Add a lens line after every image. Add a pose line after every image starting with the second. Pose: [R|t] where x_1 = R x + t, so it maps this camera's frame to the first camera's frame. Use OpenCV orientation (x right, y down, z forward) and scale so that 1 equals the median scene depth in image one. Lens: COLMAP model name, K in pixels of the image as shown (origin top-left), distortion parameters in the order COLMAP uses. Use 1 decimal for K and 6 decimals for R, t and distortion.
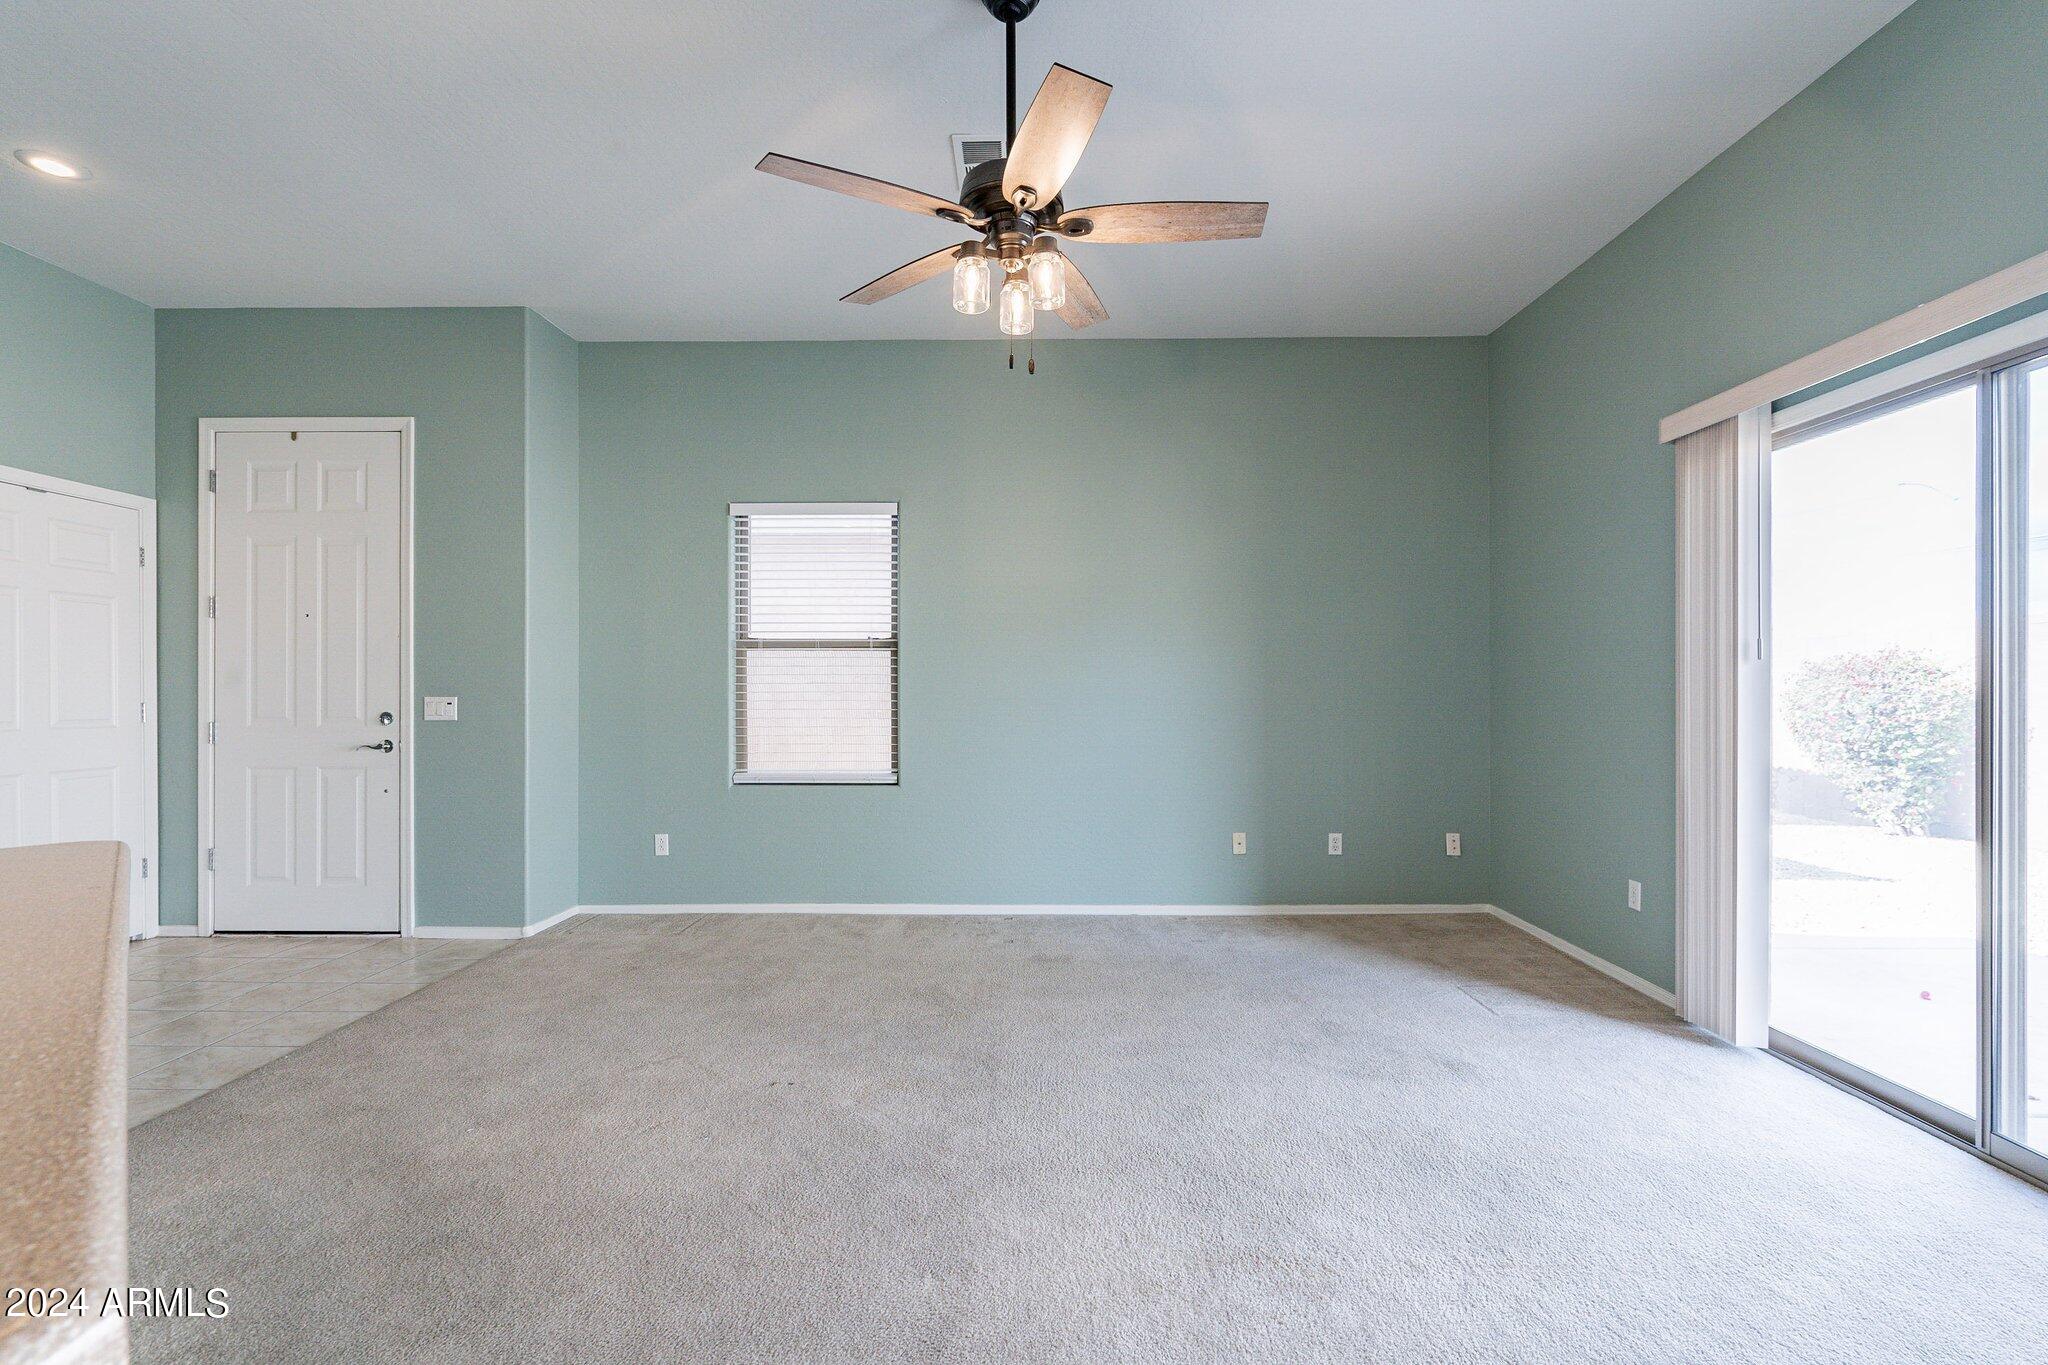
lens RADIAL K [[917.5, 0, 1022.1], [0, 917.5, 690.9], [0, 0, 1]] dist [-0.003790, 0.000539]
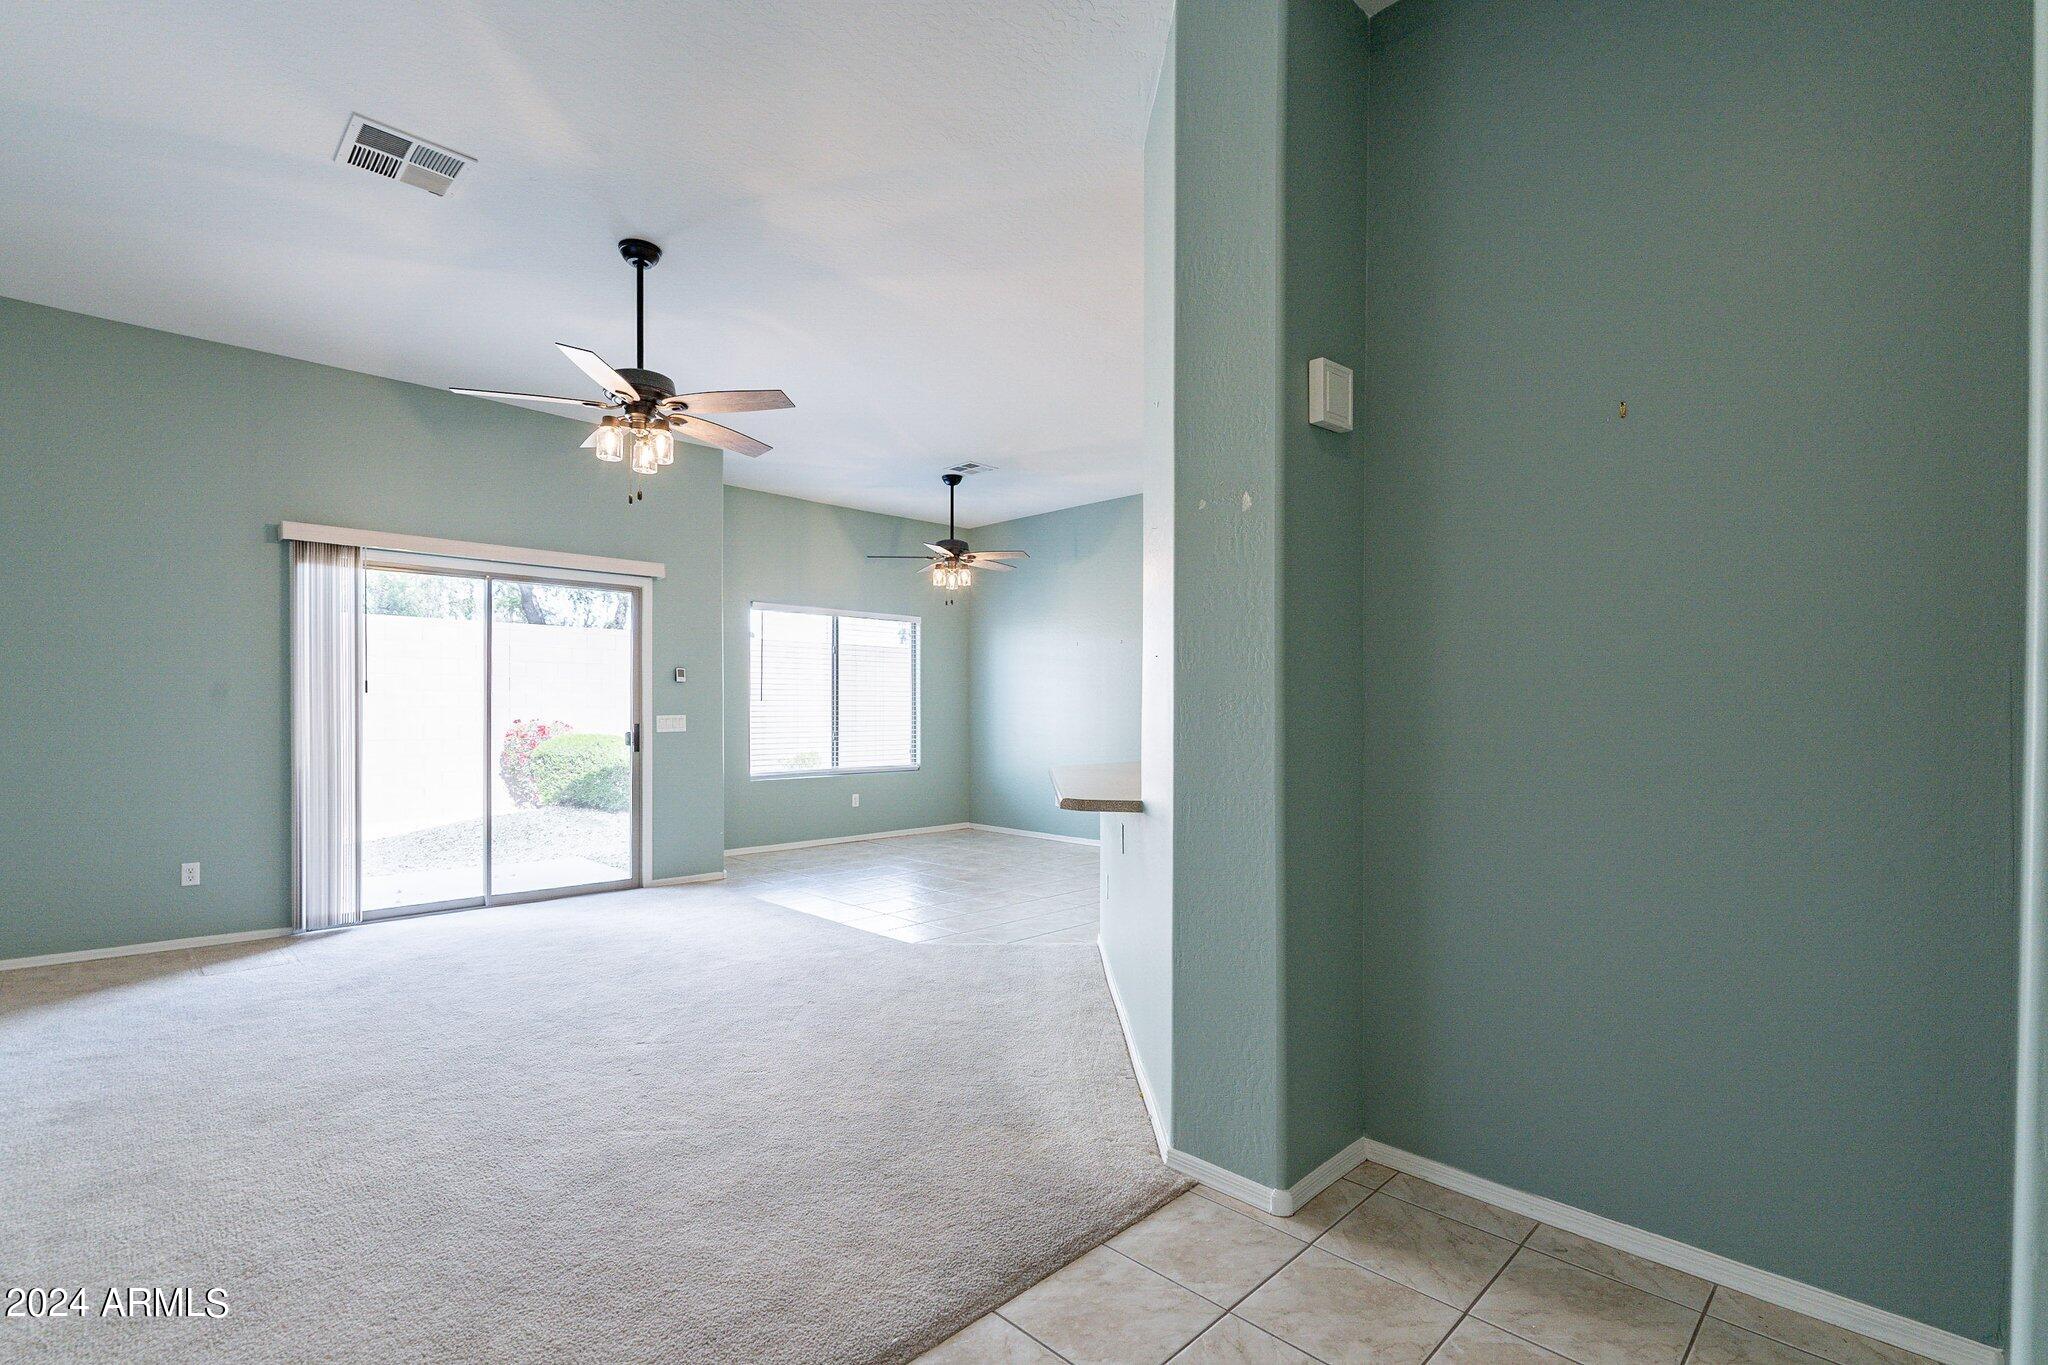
lens RADIAL K [[932.5, 0, 1017.4], [0, 932.5, 721.6], [0, 0, 1]] dist [-0.000929, 0.000068]
pose [[-0.710358, -0.007764, 0.703797, -0.846192], [0.000049, 0.999939, 0.011080, -0.001088], [-0.703840, 0.007905, -0.710314, 0.906944]]
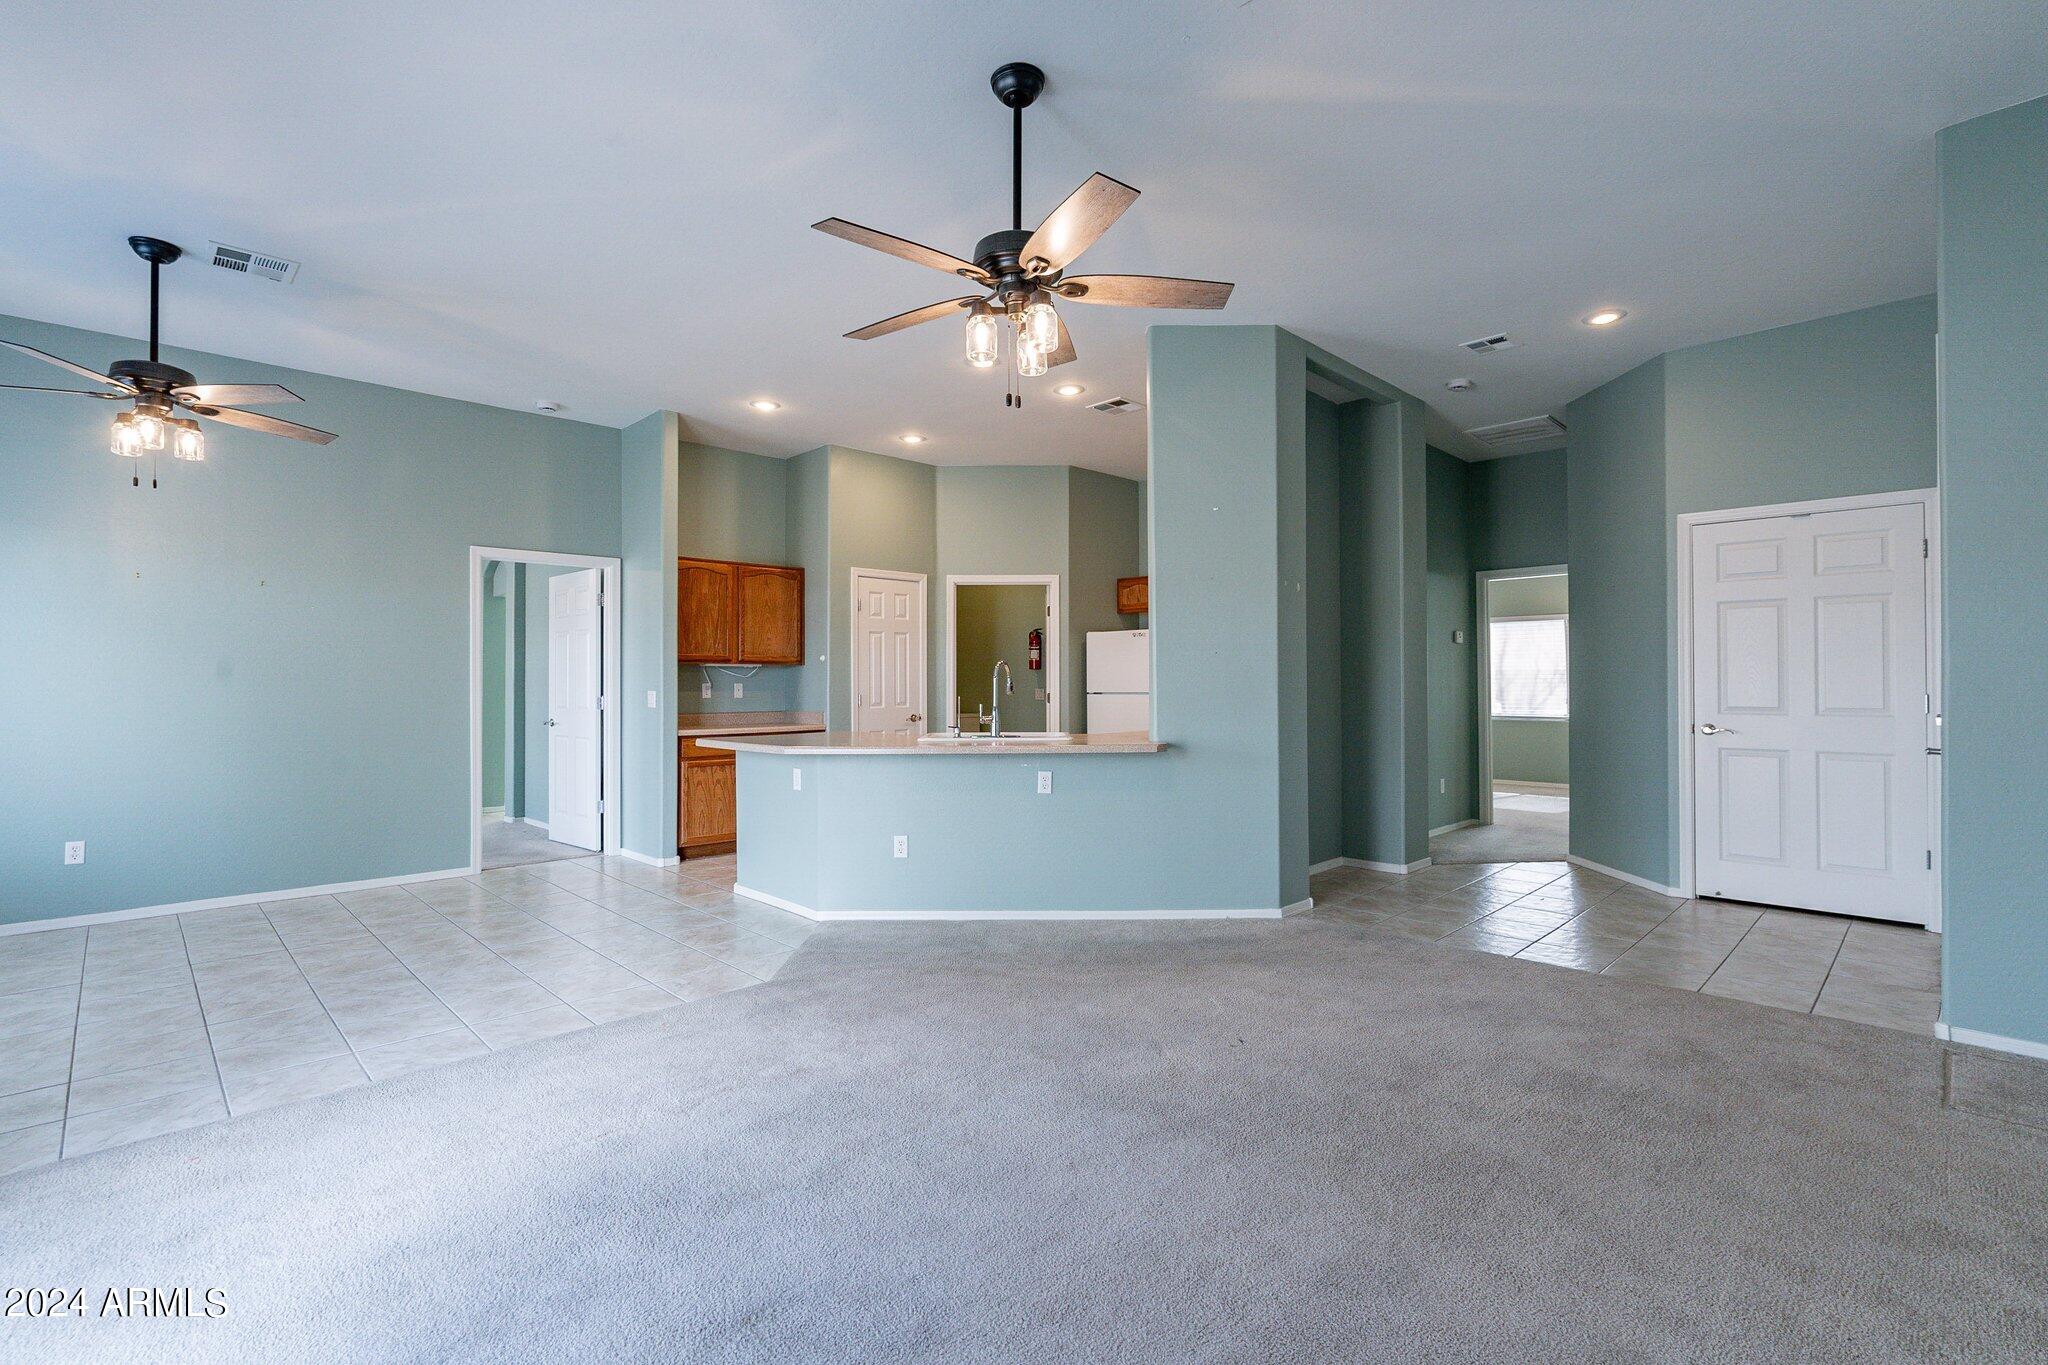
lens RADIAL K [[924.9, 0, 1021.4], [0, 924.9, 674.9], [0, 0, 1]] dist [-0.001017, 0.000006]
pose [[-0.701610, -0.002838, -0.712556, 0.441213], [0.004583, 0.999953, -0.008495, -0.003960], [0.712547, -0.009226, -0.701564, 0.988137]]
